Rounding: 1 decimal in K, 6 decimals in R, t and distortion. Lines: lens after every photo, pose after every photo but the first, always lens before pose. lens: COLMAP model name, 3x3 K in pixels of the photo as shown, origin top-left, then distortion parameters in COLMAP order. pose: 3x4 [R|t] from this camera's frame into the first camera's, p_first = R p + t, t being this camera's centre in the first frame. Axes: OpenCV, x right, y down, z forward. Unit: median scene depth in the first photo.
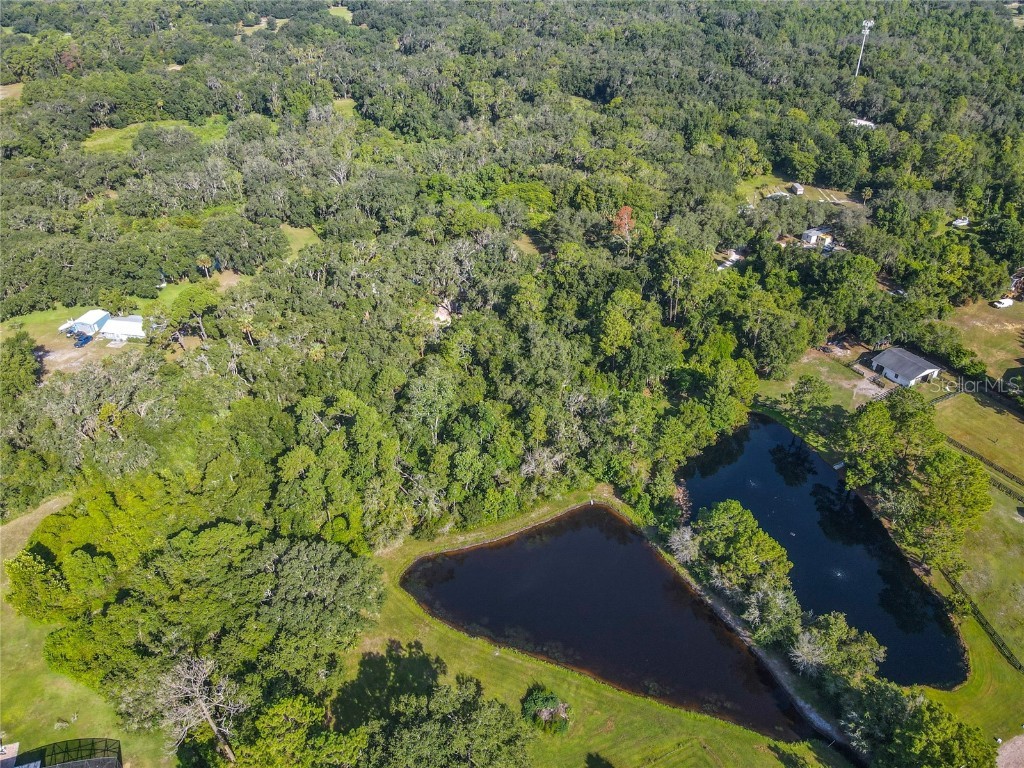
lens RADIAL K [[763.8, 0, 511.0], [0, 763.8, 380.8], [0, 0, 1]] dist [0.009836, 0.028339]
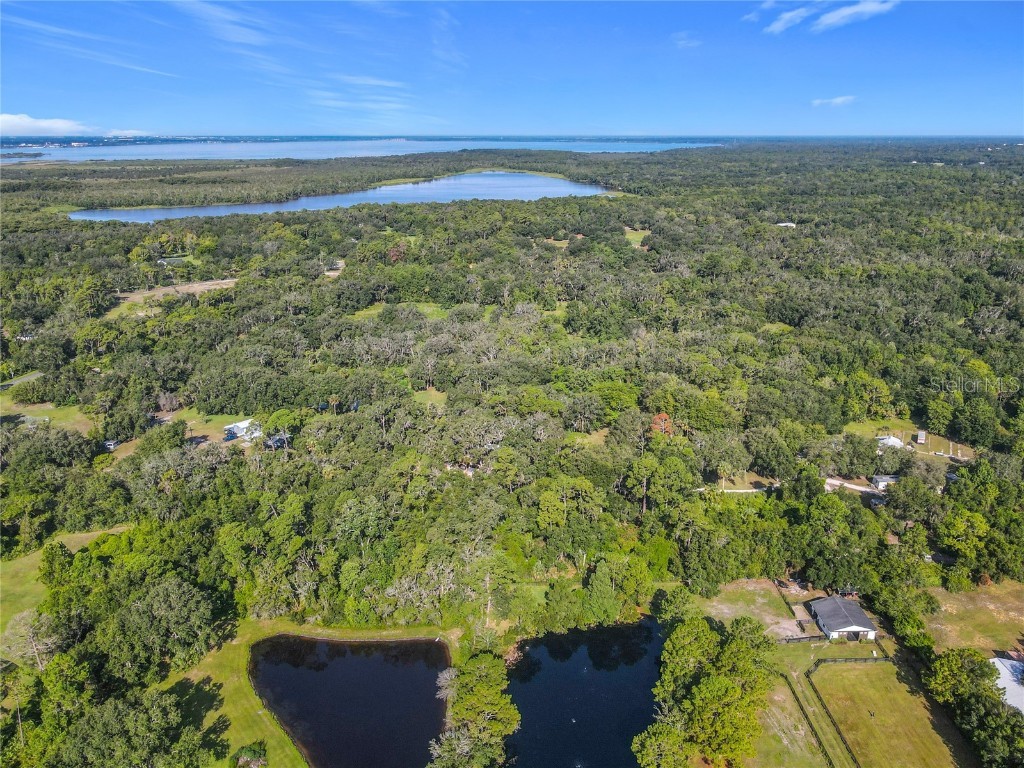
lens RADIAL K [[773.5, 0, 512.0], [0, 773.5, 384.0], [0, 0, 1]] dist [-0.010361, 0.041885]
pose [[0.885146, 0.151573, -0.439934, 0.500124], [-0.258037, 0.946659, -0.193013, -0.003726], [0.387212, 0.284364, 0.877043, -0.050194]]
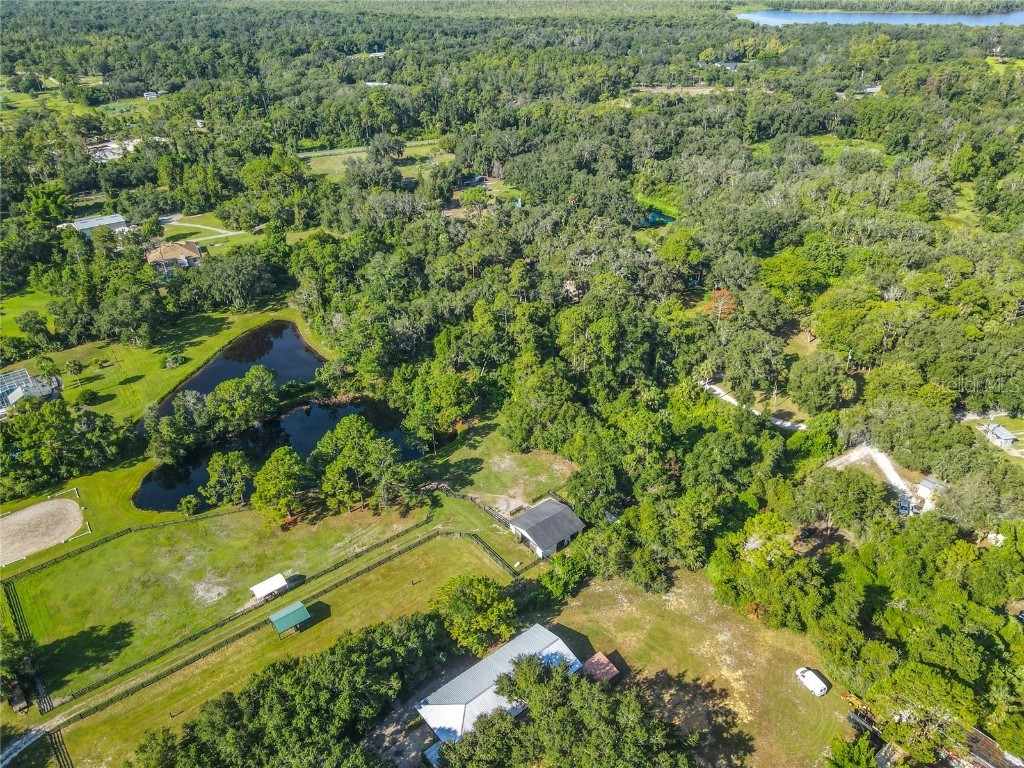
lens RADIAL K [[763.8, 0, 511.0], [0, 763.8, 380.8], [0, 0, 1]] dist [0.009836, 0.028339]
pose [[0.156999, 0.504389, -0.849084, 1.069916], [-0.530264, 0.768361, 0.358389, -0.394294], [0.833170, 0.393972, 0.388091, 0.563734]]
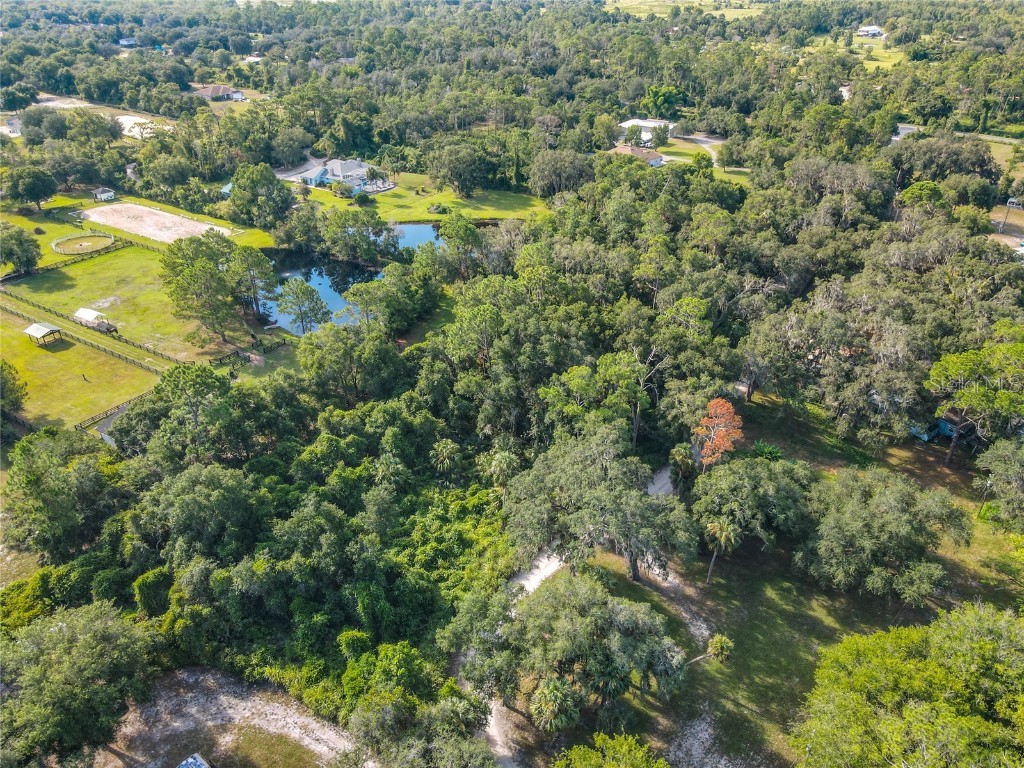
lens RADIAL K [[740.3, 0, 512.0], [0, 740.3, 384.0], [0, 0, 1]] dist [0.012738, 0.003074]
pose [[-0.875836, 0.252873, -0.411055, 0.469047], [-0.259455, 0.471461, 0.842857, -0.633240], [0.406932, 0.844855, -0.347313, 1.261030]]
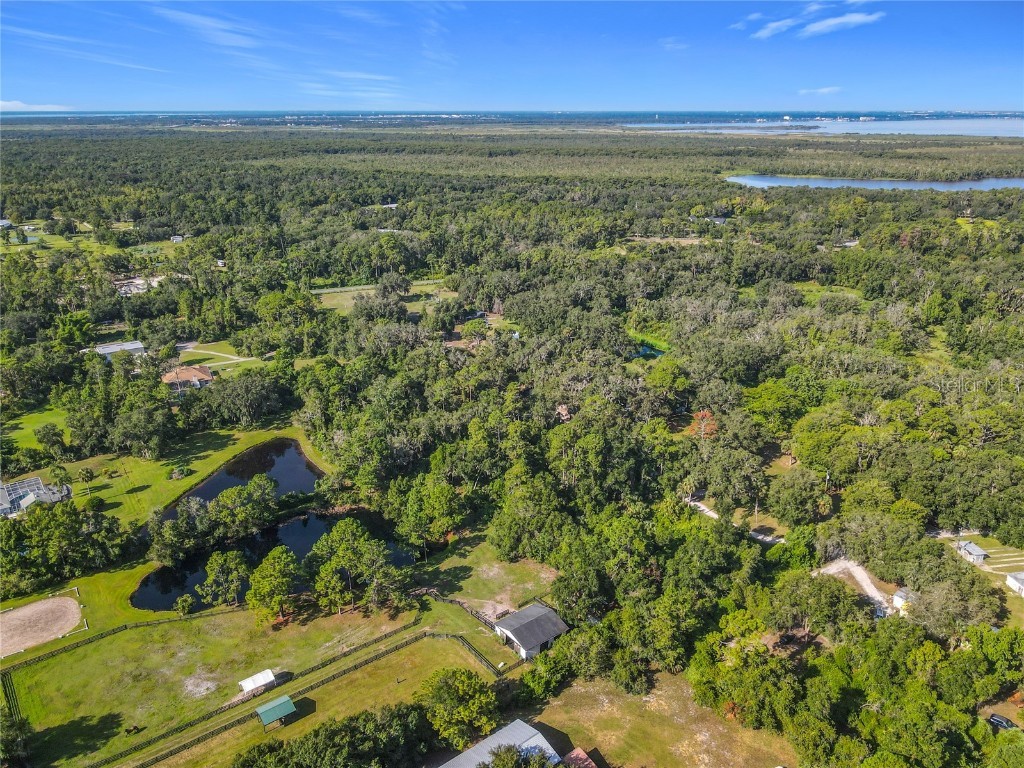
lens RADIAL K [[773.5, 0, 512.0], [0, 773.5, 384.0], [0, 0, 1]] dist [-0.010361, 0.041885]
pose [[0.147893, 0.344813, -0.926947, 1.146106], [-0.541968, 0.812252, 0.215678, -0.391344], [0.827284, 0.470478, 0.307004, 0.569775]]
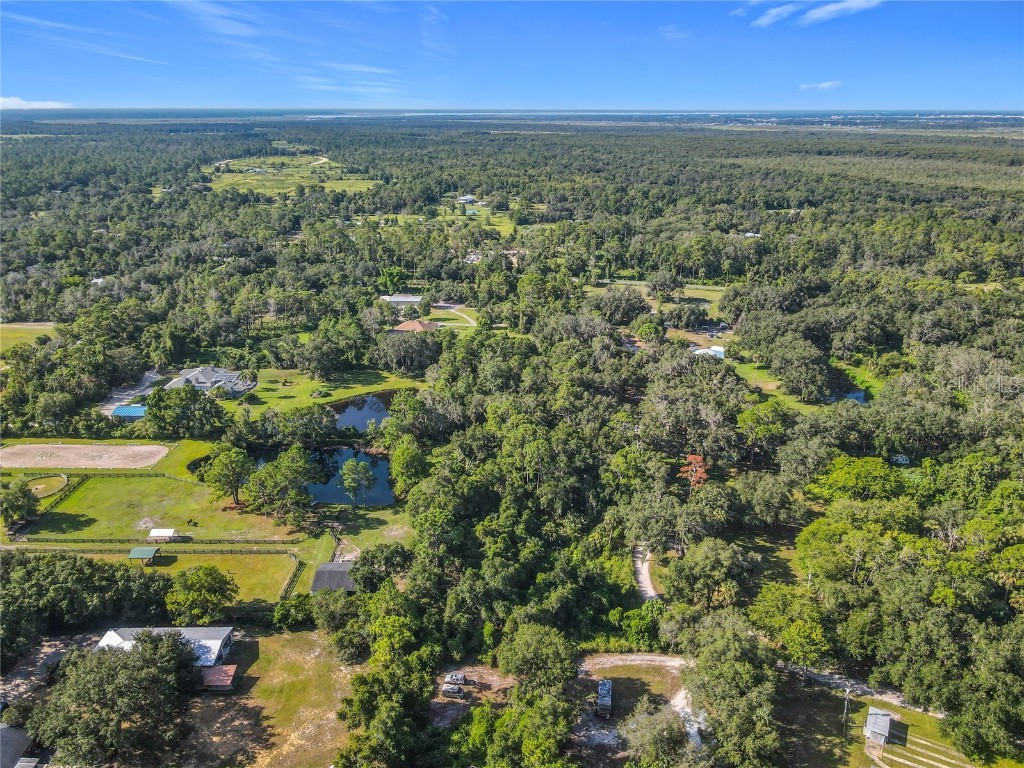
lens RADIAL K [[763.8, 0, 511.0], [0, 763.8, 380.8], [0, 0, 1]] dist [0.009836, 0.028339]
pose [[-0.492102, 0.303659, -0.815860, 1.045797], [-0.478020, 0.689001, 0.544770, -0.754692], [0.727552, 0.658080, -0.193903, 1.118398]]
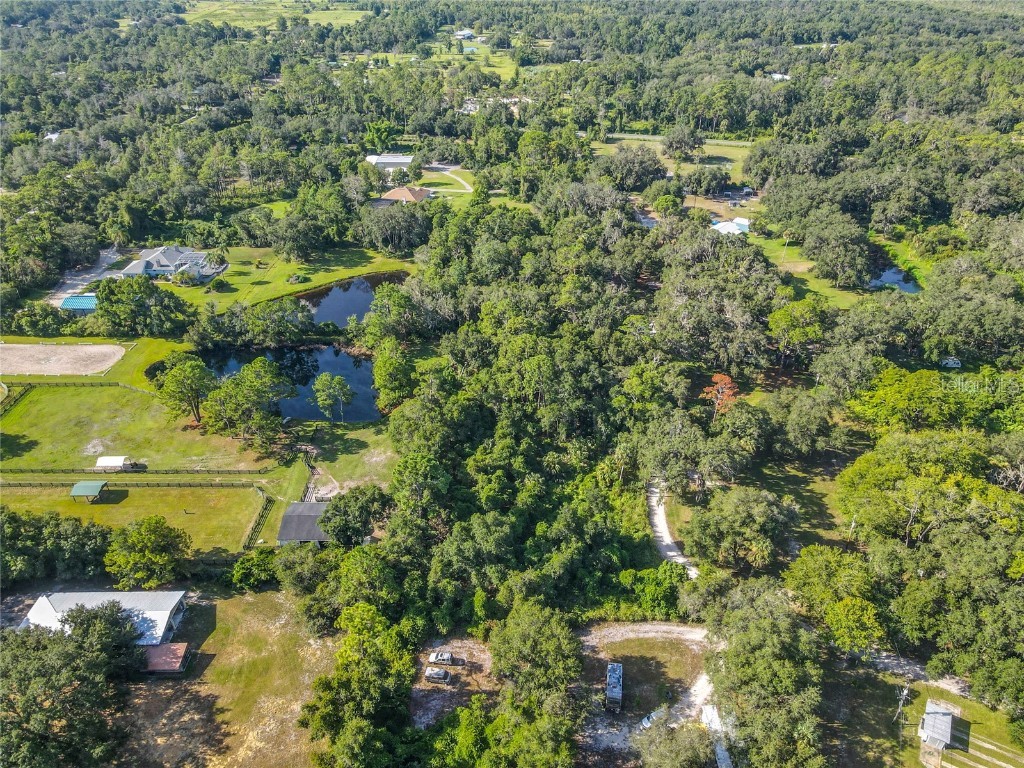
lens RADIAL K [[745.1, 0, 512.0], [0, 745.1, 379.9], [0, 0, 1]] dist [0.032233, -0.003233]
pose [[-0.494382, 0.464312, -0.734847, 0.878572], [-0.473360, 0.565233, 0.675604, -0.709272], [0.729051, 0.681854, -0.059654, 1.047418]]
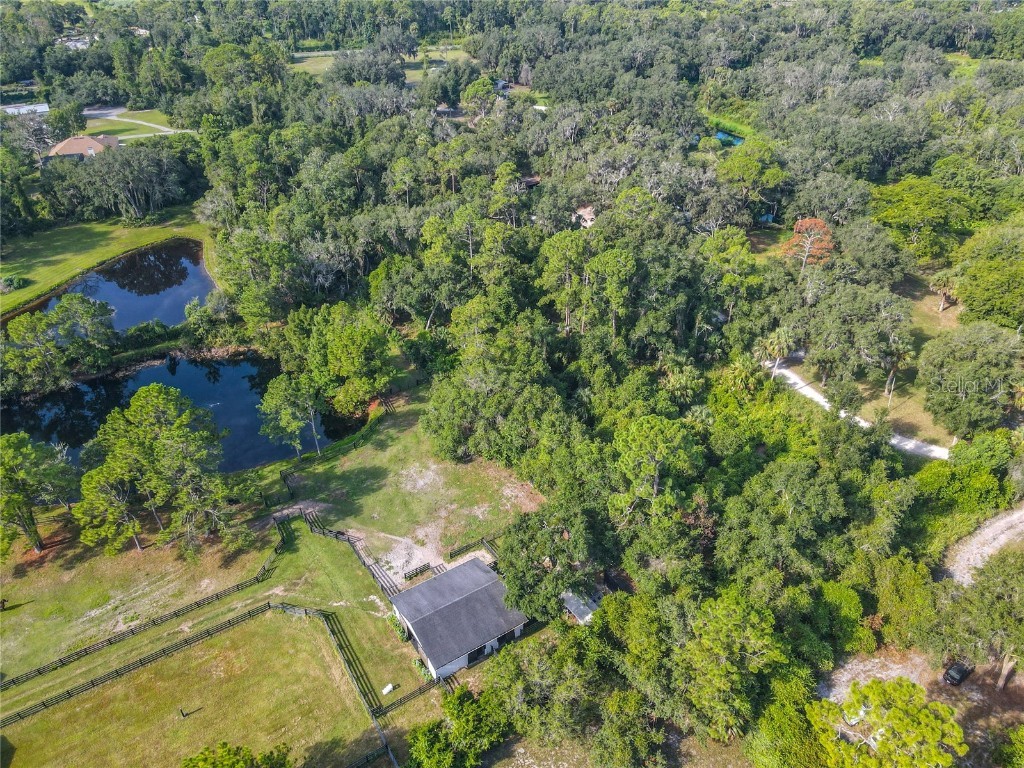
lens RADIAL K [[763.8, 0, 511.0], [0, 763.8, 380.8], [0, 0, 1]] dist [0.009836, 0.028339]
pose [[0.060213, 0.557972, -0.827672, 0.770609], [-0.548275, 0.711384, 0.439690, -0.315783], [0.834127, 0.427317, 0.348757, 0.775581]]
